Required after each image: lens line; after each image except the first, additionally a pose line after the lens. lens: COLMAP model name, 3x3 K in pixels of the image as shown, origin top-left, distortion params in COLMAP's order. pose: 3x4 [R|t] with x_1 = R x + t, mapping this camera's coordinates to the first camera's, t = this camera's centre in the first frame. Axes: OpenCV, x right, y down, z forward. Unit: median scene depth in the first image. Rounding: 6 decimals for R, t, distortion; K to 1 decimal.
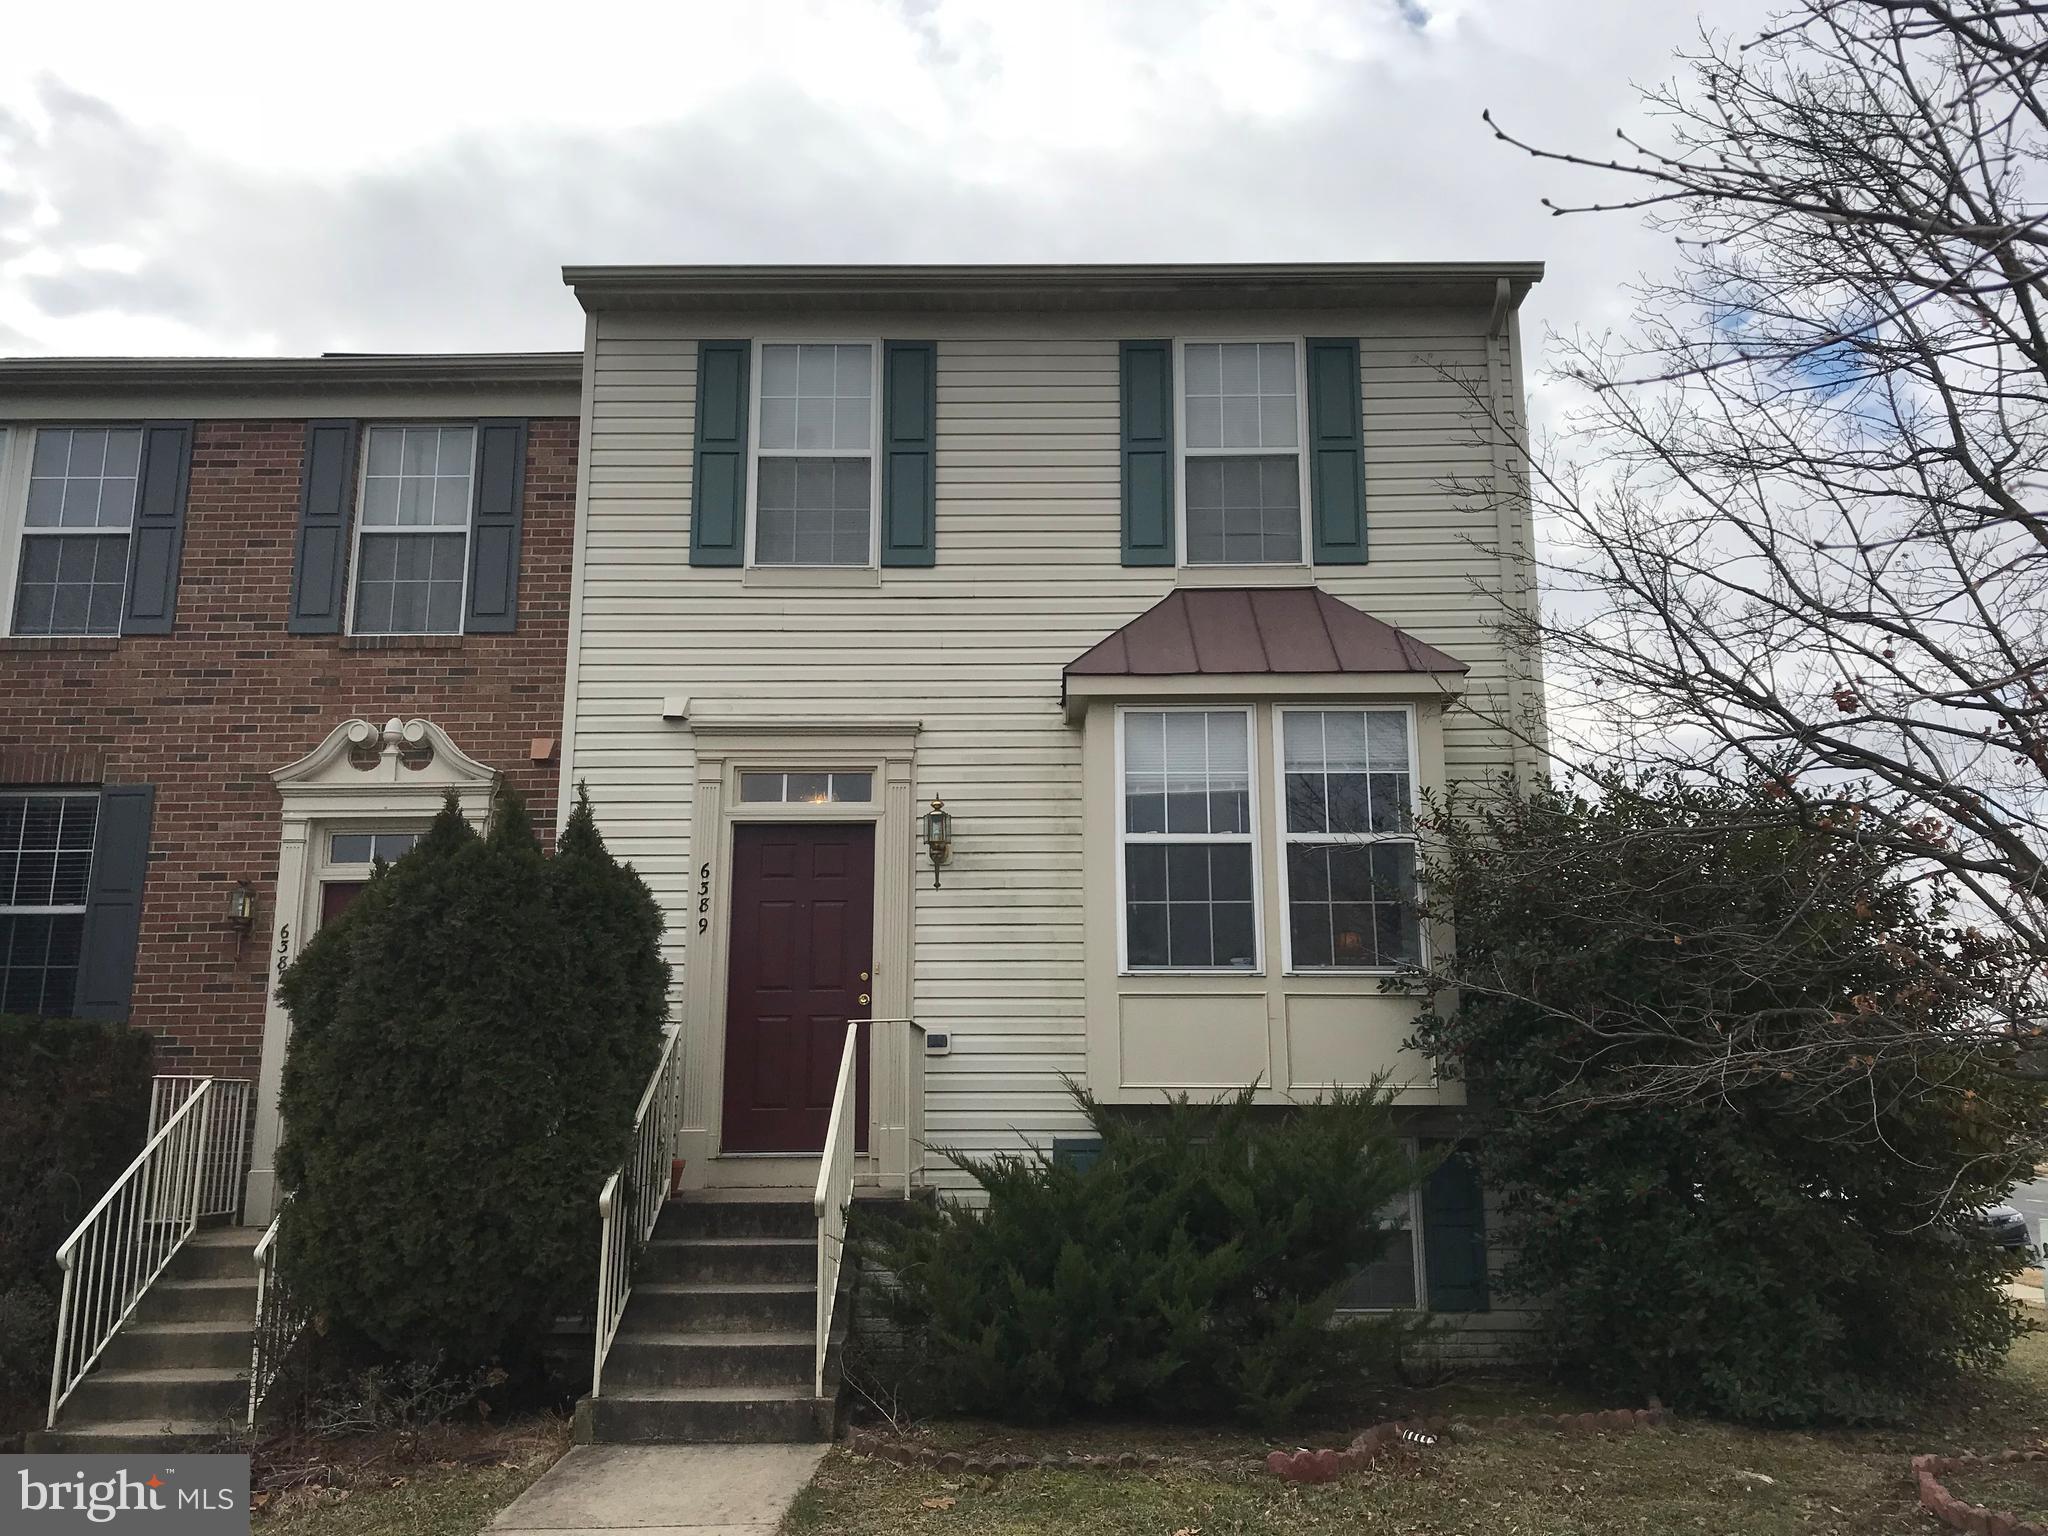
lens RADIAL K [[1636.7, 0, 1015.0], [0, 1636.7, 771.1], [0, 0, 1]] dist [0.022620, -0.025509]
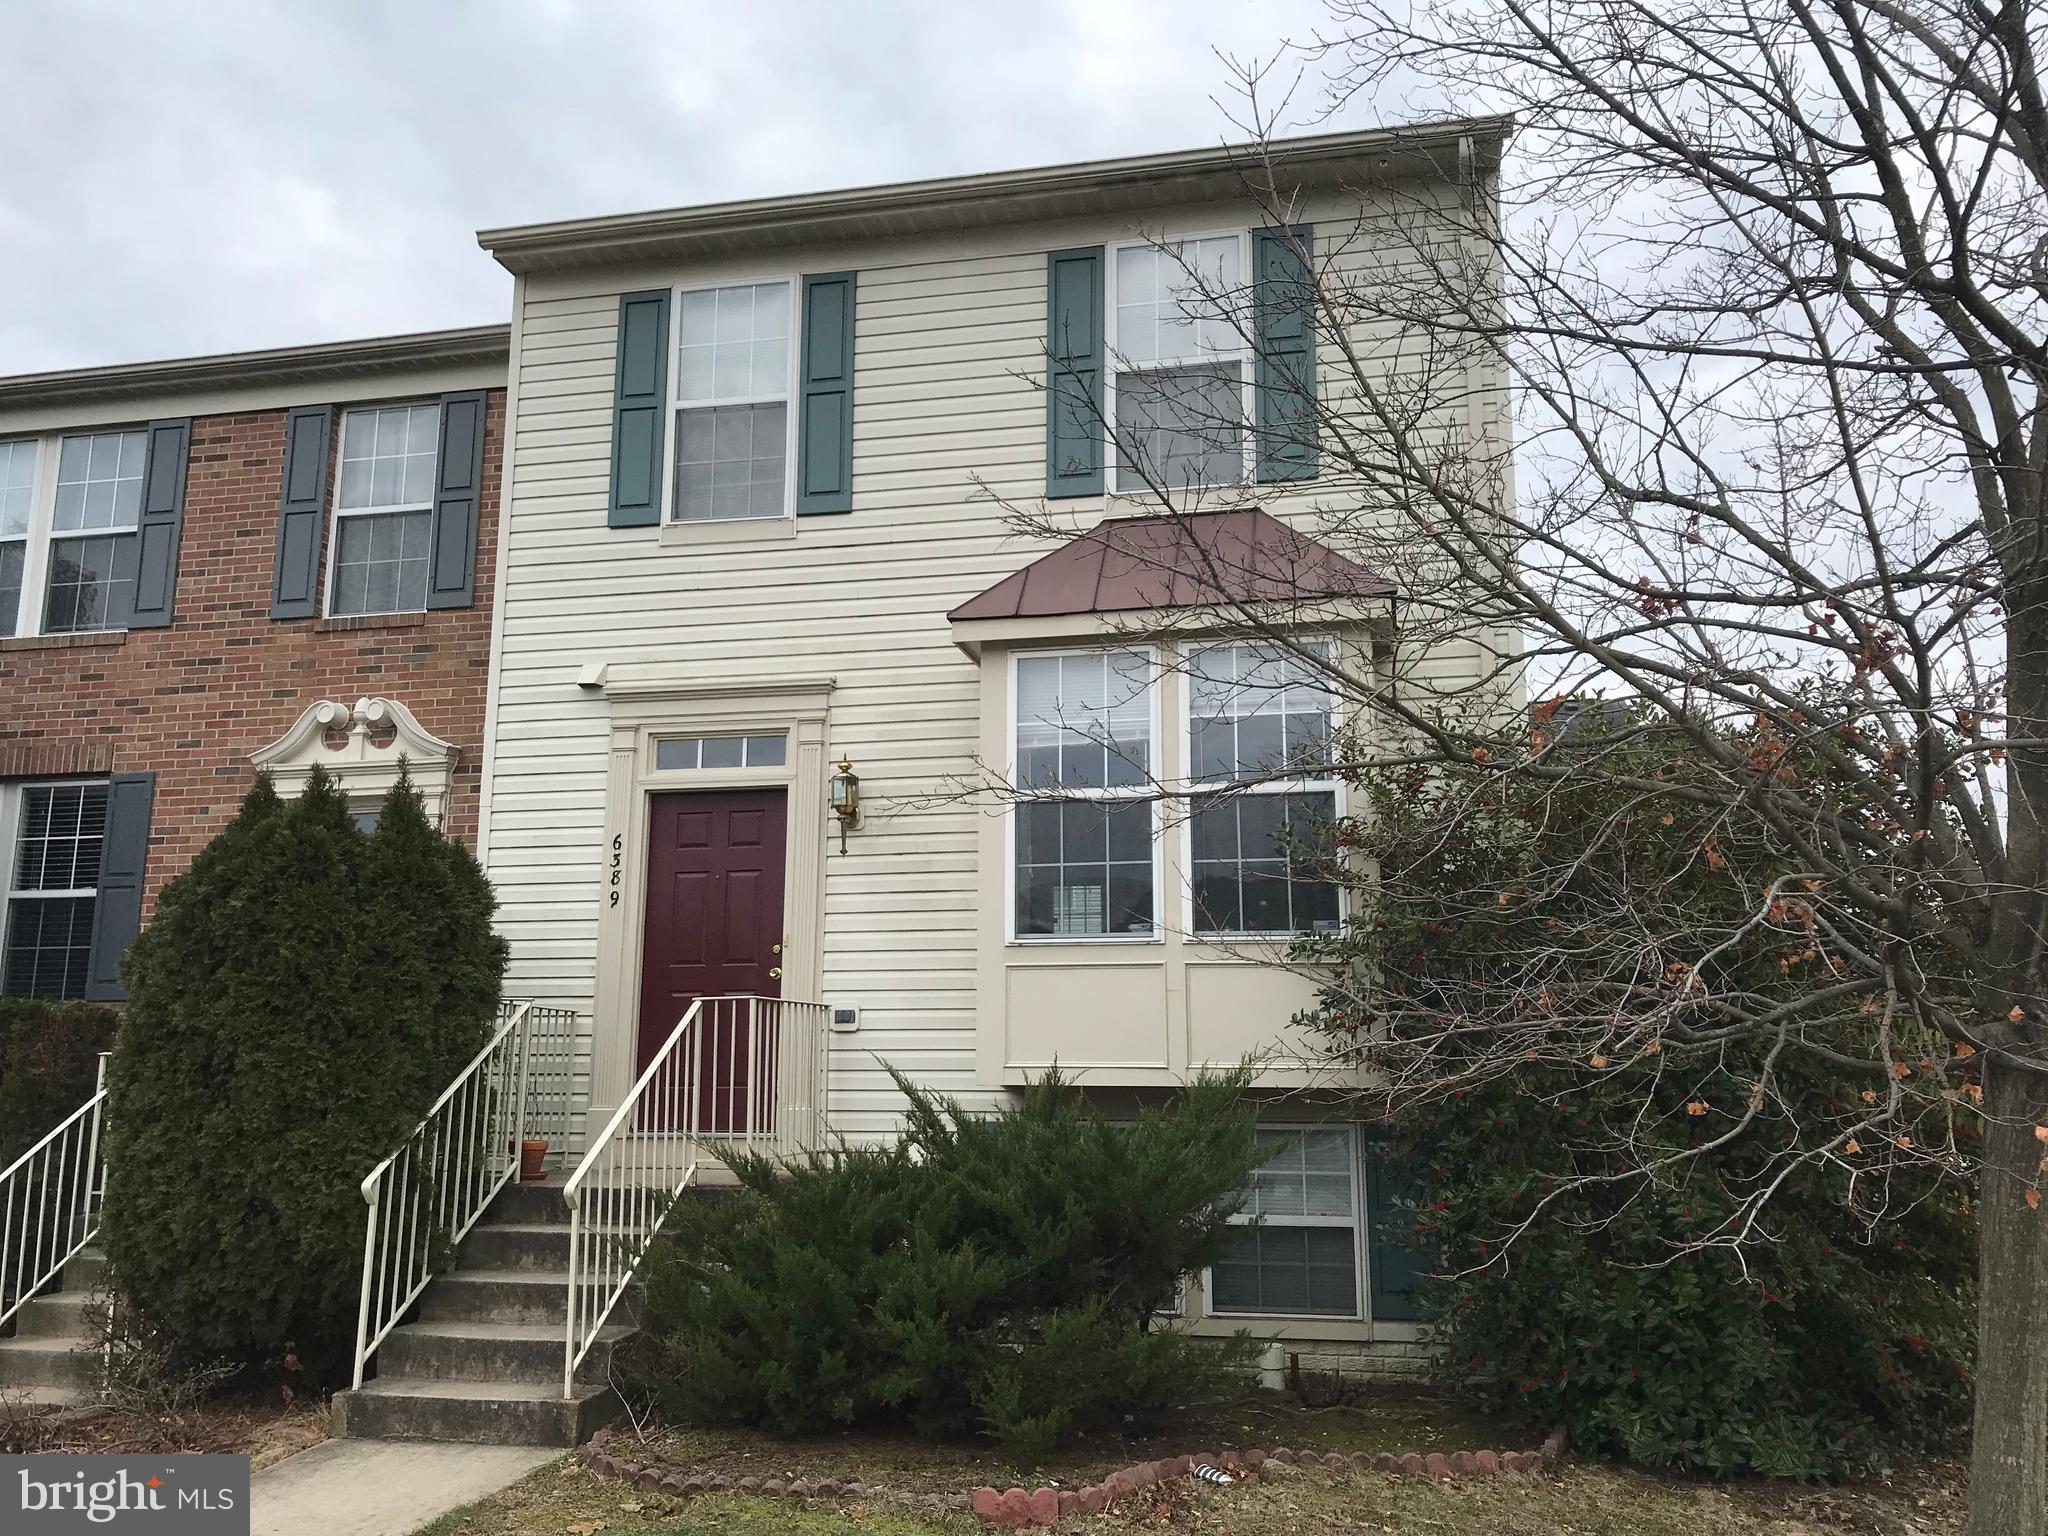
lens RADIAL K [[1636.7, 0, 1027.3], [0, 1636.7, 770.2], [0, 0, 1]] dist [0.022620, -0.025509]
pose [[0.979044, -0.033362, -0.200897, 0.243628], [0.038111, 0.999077, 0.019815, 0.008455], [0.200050, -0.027056, 0.979412, 0.099112]]
